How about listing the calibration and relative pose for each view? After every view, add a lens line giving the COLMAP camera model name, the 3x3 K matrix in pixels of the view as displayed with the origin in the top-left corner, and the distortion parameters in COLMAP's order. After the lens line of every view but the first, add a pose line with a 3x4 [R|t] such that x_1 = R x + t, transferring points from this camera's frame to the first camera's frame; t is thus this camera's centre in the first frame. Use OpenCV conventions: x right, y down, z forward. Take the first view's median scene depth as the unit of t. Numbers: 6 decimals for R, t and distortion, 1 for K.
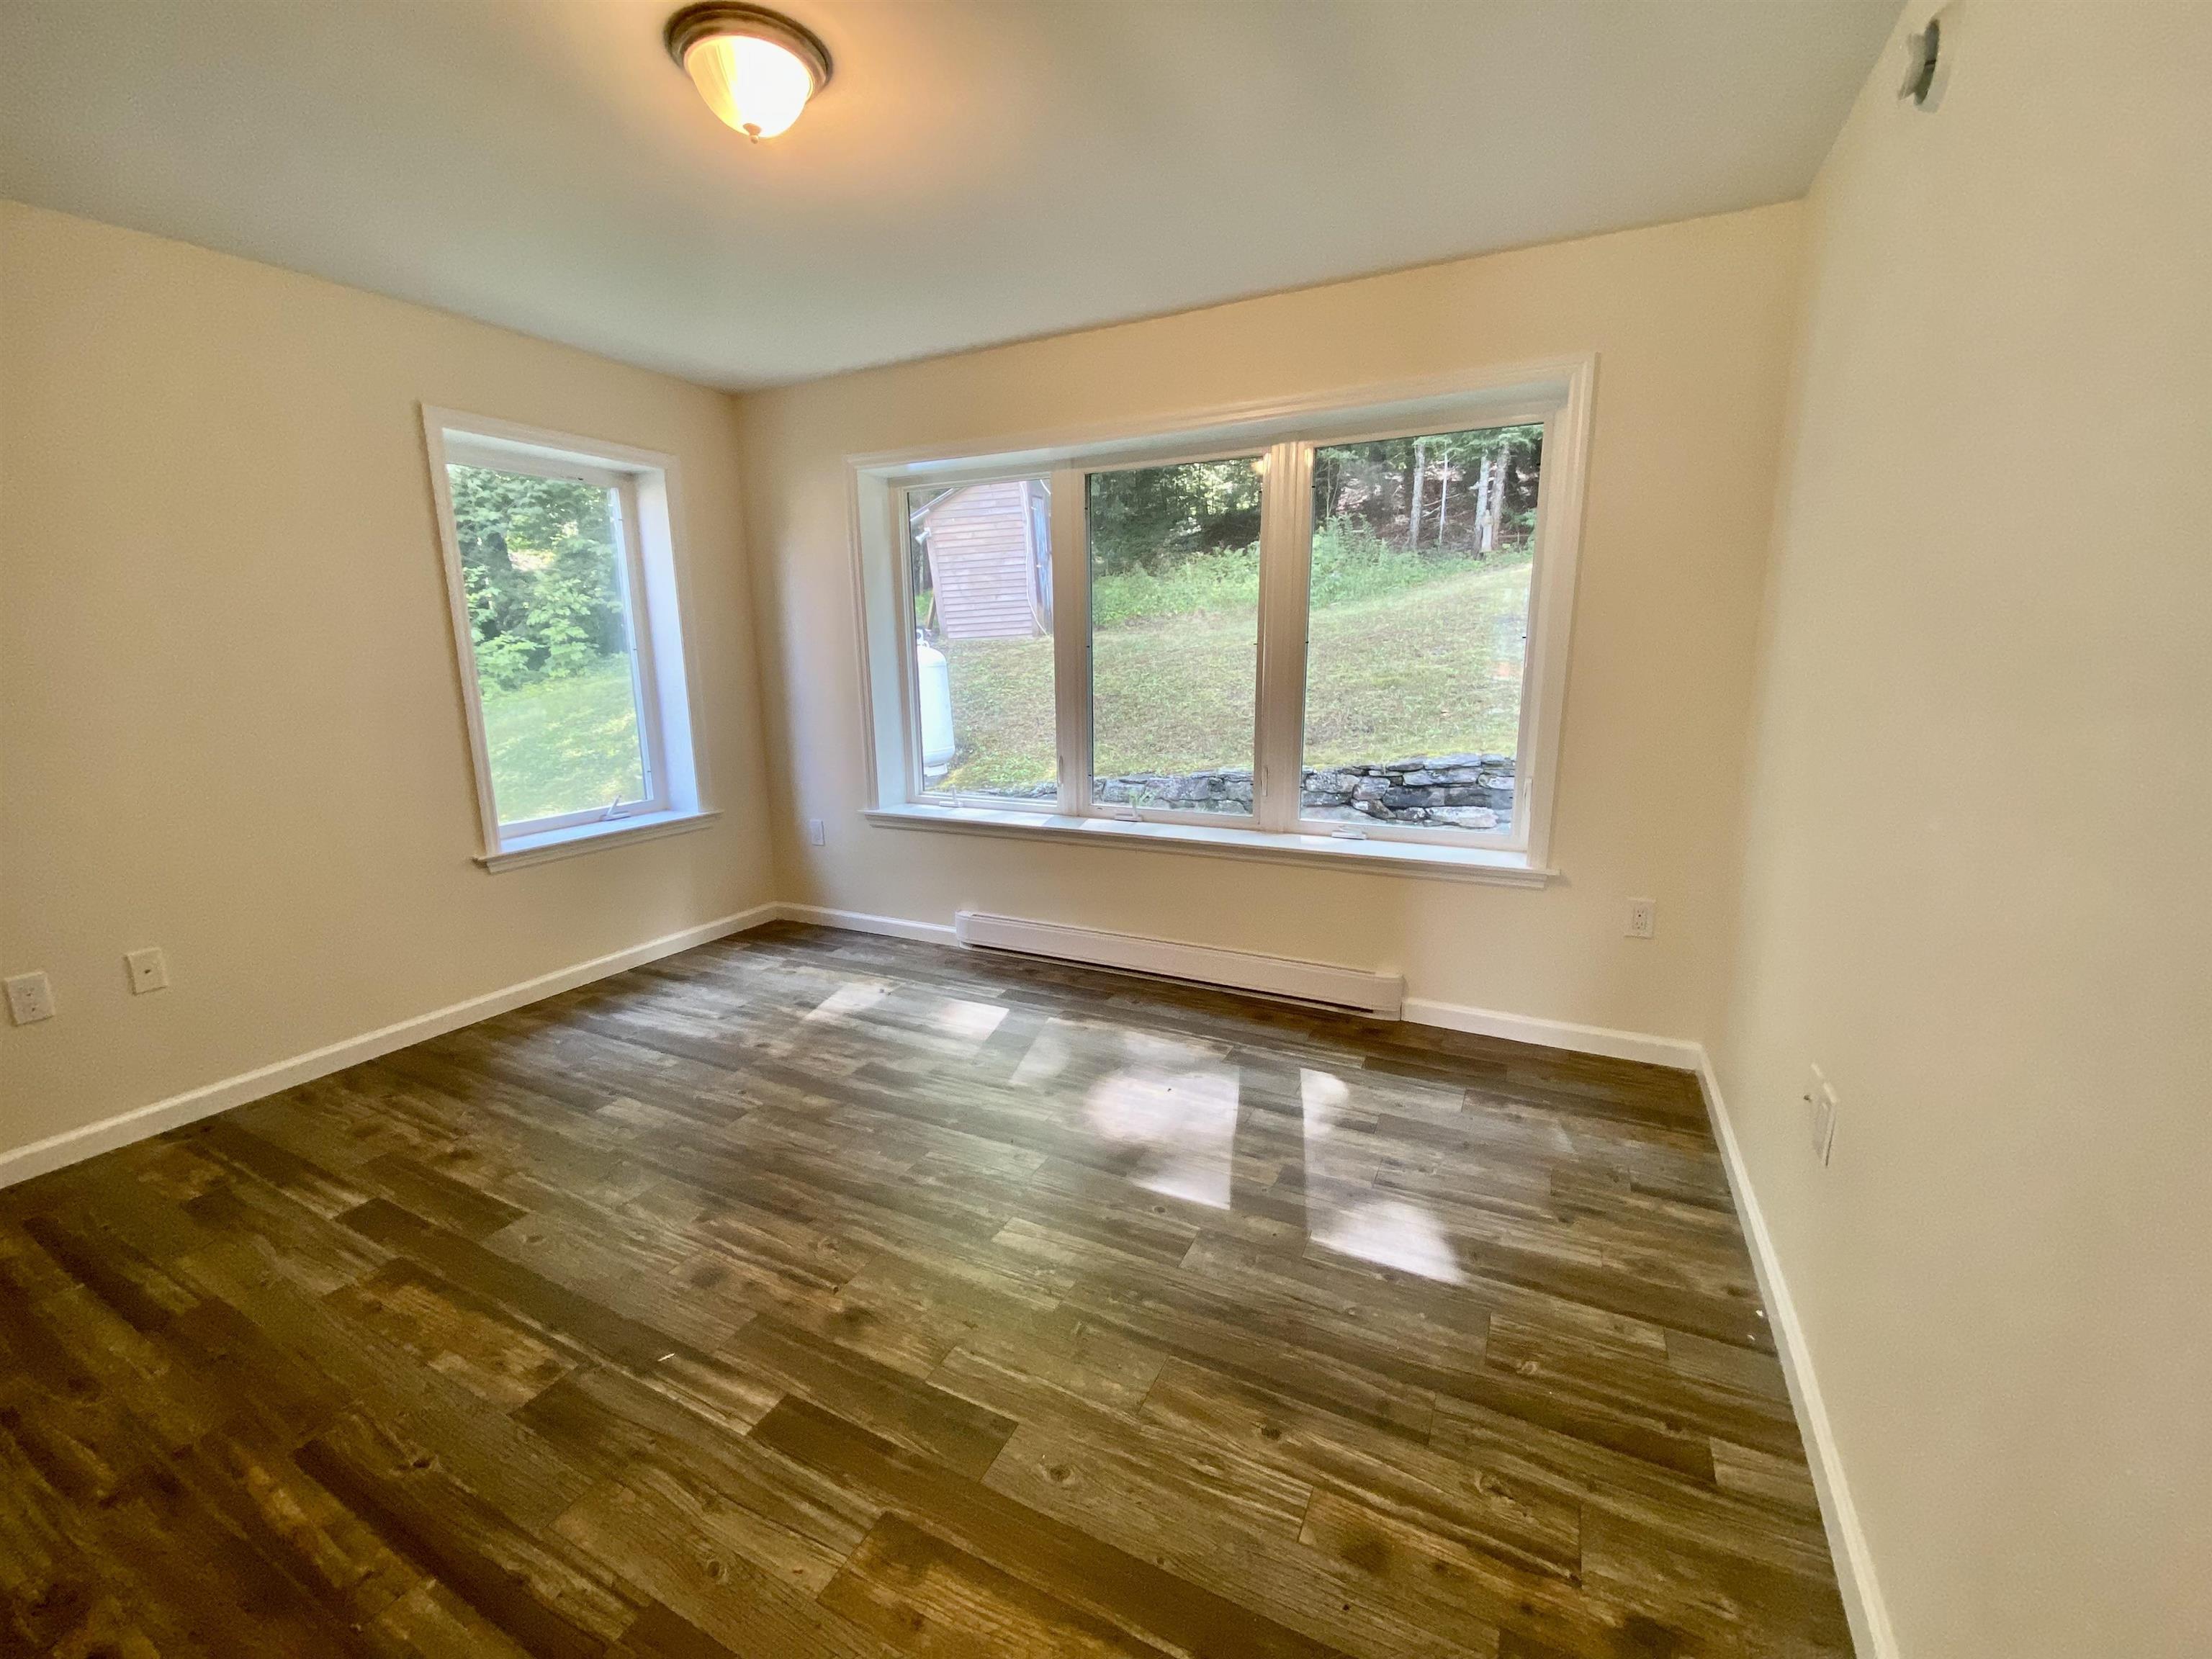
lens RADIAL K [[909.7, 0, 1132.5], [0, 909.7, 866.5], [0, 0, 1]] dist [0.021967, -0.022238]
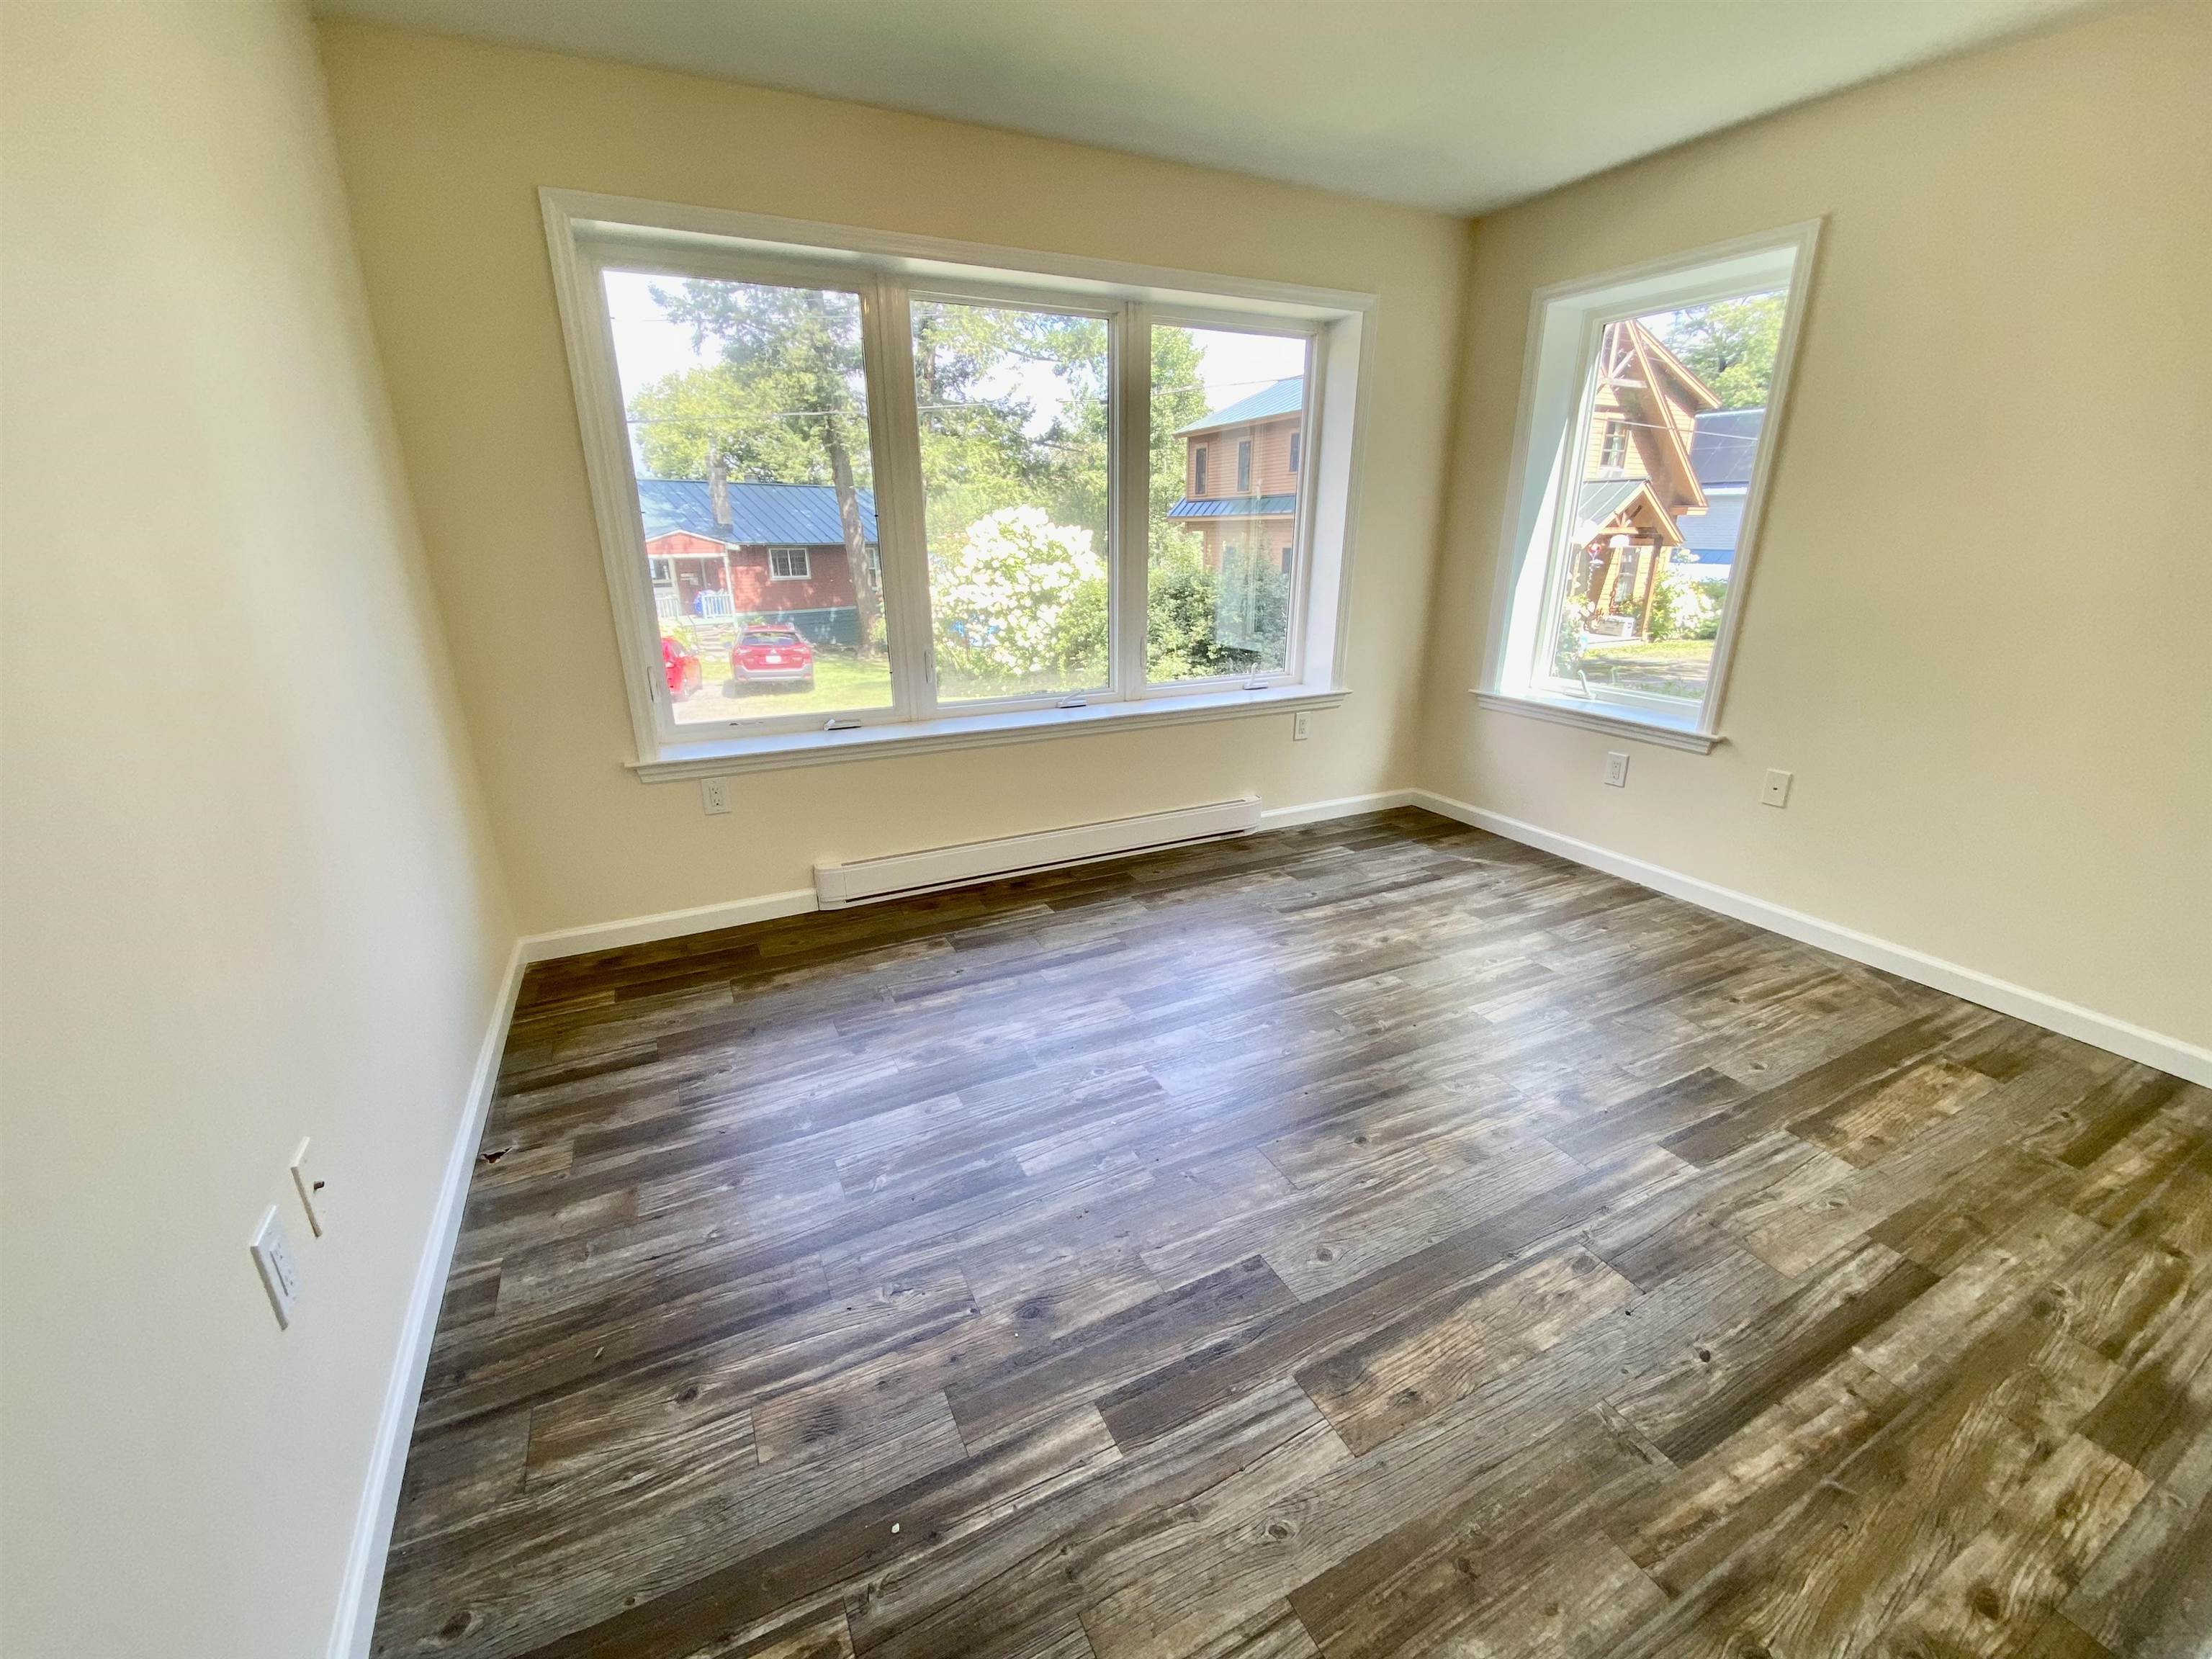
lens RADIAL K [[900.8, 0, 1100.0], [0, 900.8, 828.1], [0, 0, 1]] dist [0.022738, -0.021443]
pose [[0.604581, -0.250417, 0.756157, -0.927960], [0.188066, 0.967335, 0.169986, -0.099932], [-0.774024, 0.039437, 0.631927, 0.449484]]
